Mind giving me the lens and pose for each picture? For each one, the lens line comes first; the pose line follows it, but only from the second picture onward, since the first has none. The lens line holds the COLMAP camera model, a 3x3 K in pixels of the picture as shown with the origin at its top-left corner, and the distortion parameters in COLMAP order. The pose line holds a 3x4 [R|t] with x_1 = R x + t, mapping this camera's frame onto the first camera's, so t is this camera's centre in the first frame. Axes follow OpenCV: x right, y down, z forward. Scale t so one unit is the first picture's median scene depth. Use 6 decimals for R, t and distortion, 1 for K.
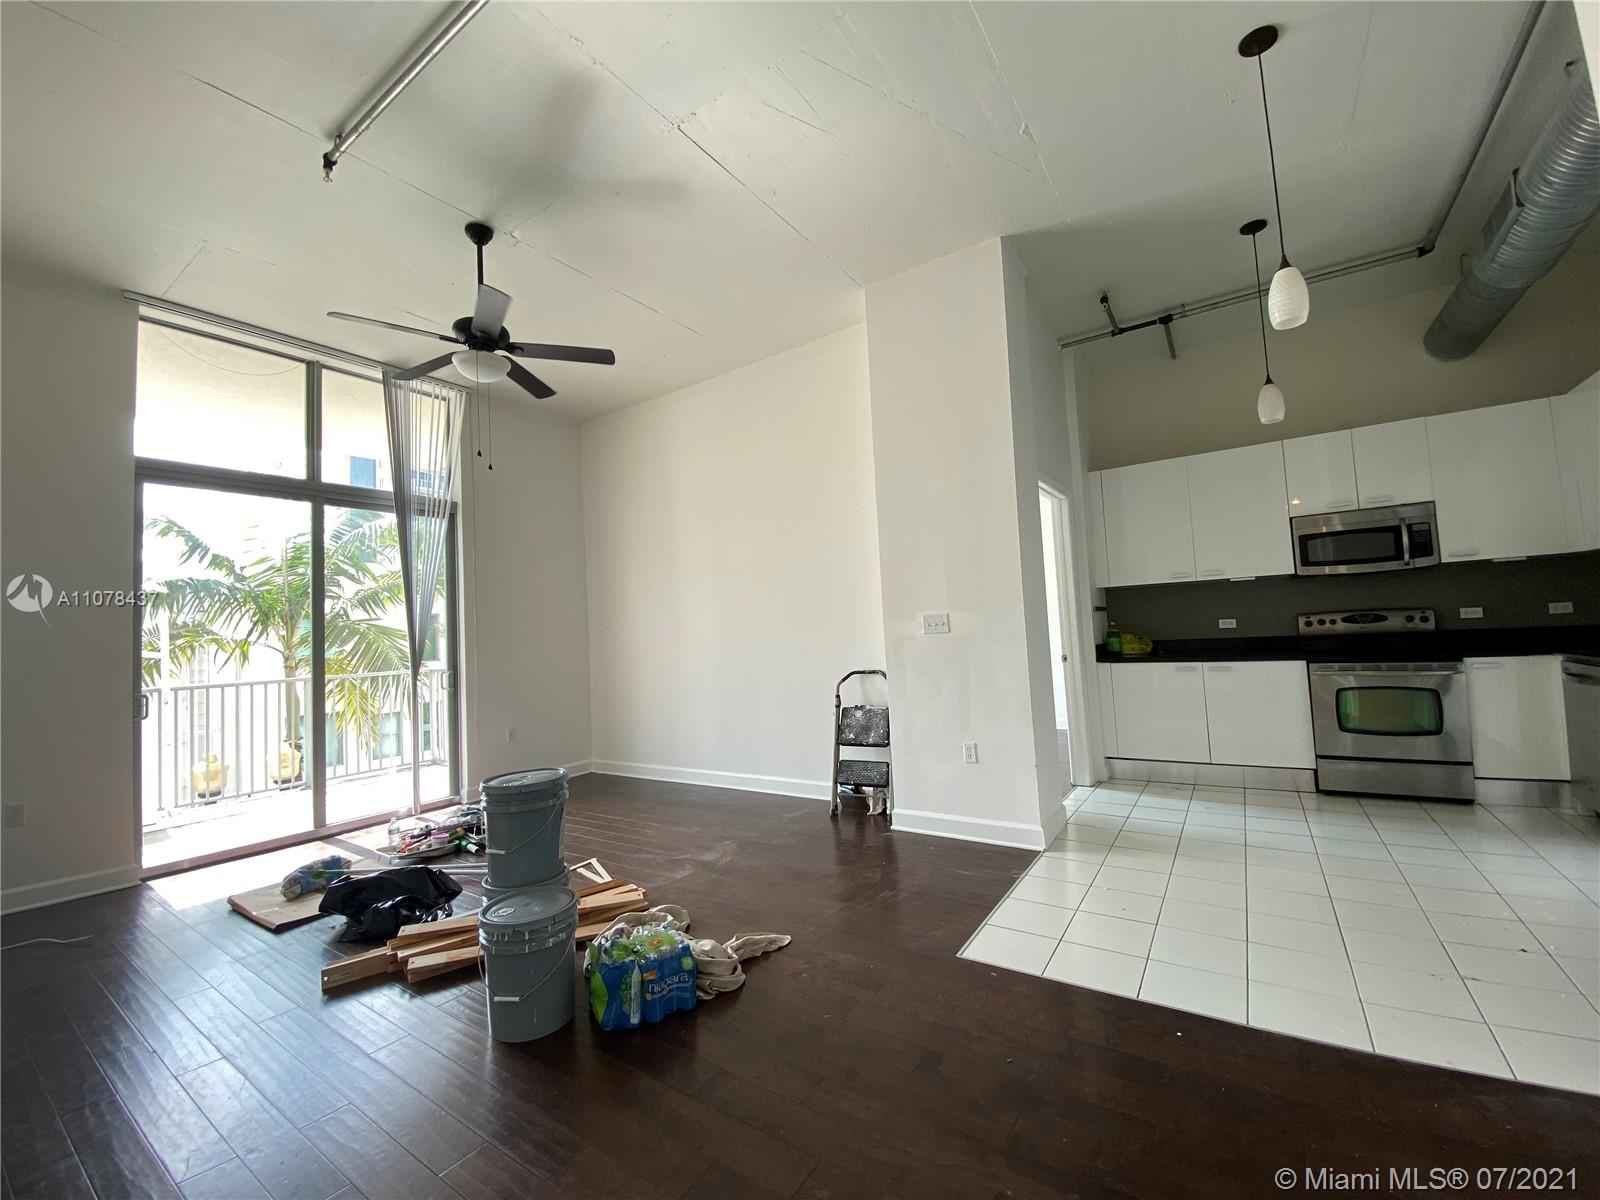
lens RADIAL K [[647.2, 0, 811.9], [0, 647.2, 590.2], [0, 0, 1]] dist [0.000903, -0.004301]
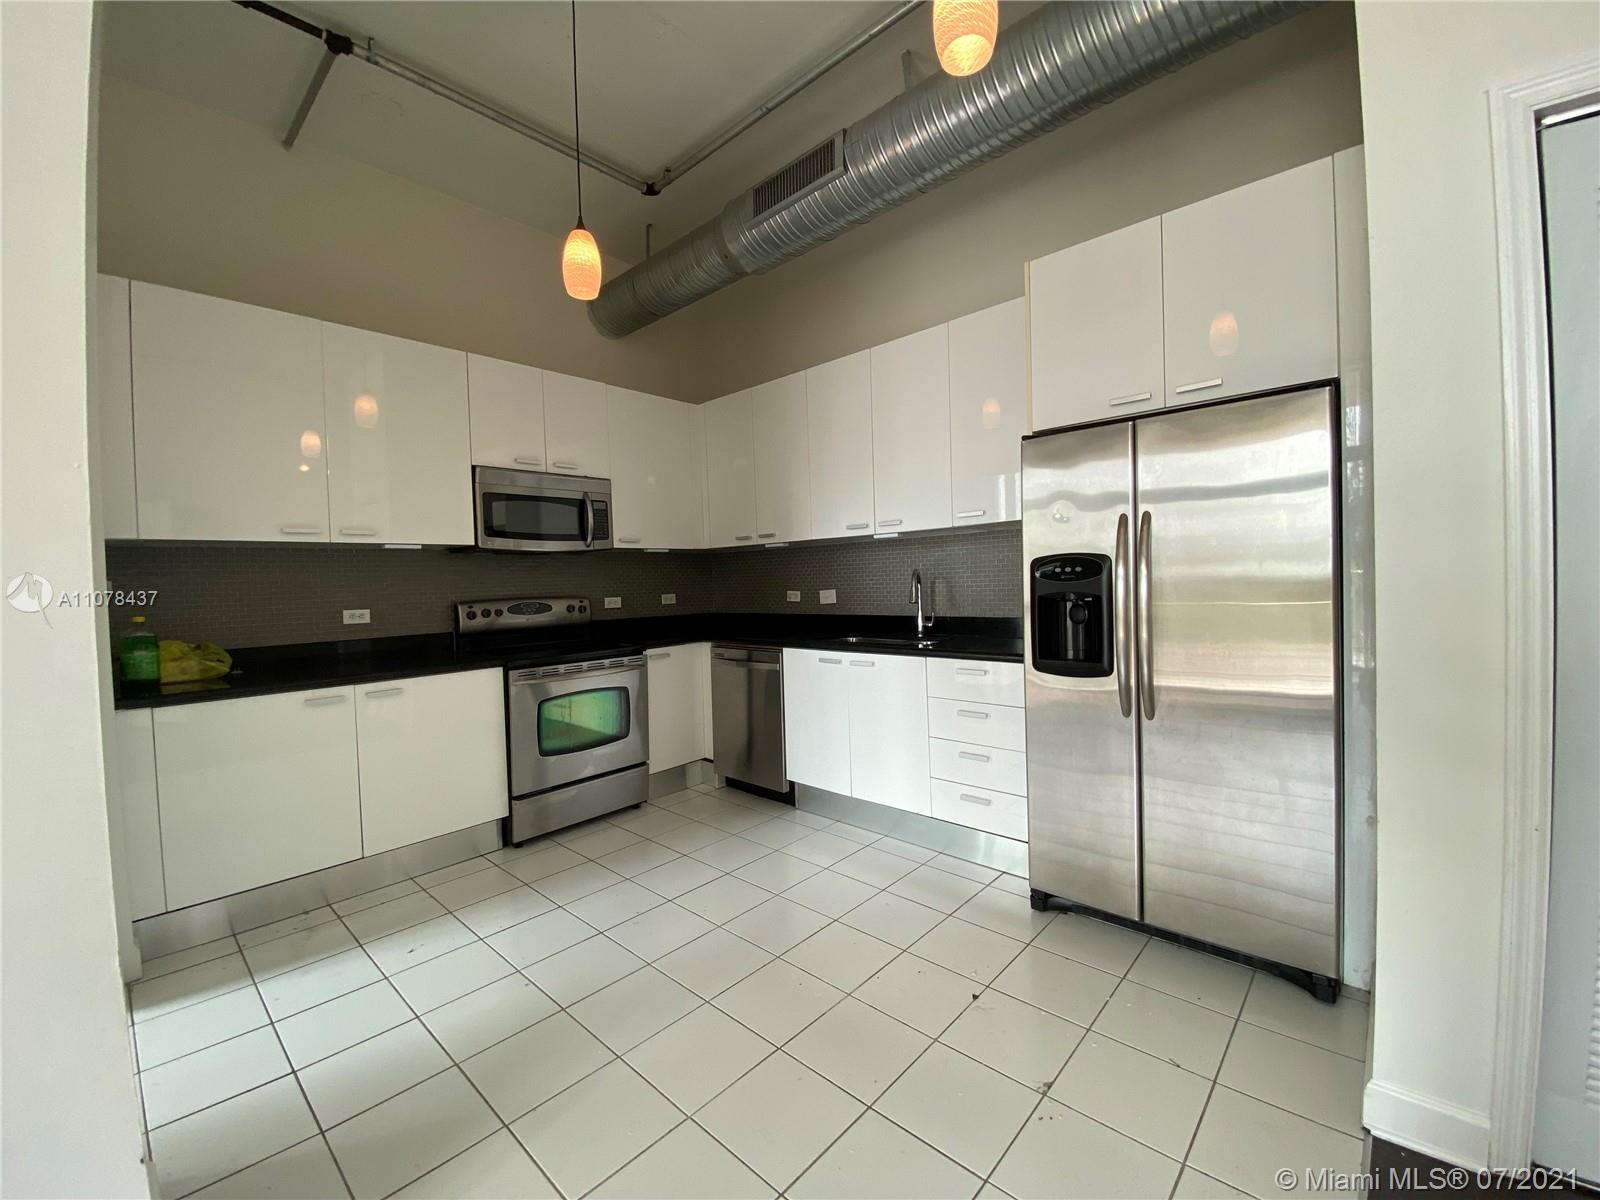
lens RADIAL K [[647.2, 0, 801.1], [0, 647.2, 588.7], [0, 0, 1]] dist [0.000903, -0.004301]
pose [[0.151320, 0.033633, 0.987913, 0.103179], [-0.040197, 0.998804, -0.027847, 0.028383], [-0.987667, -0.035497, 0.152491, 0.548498]]
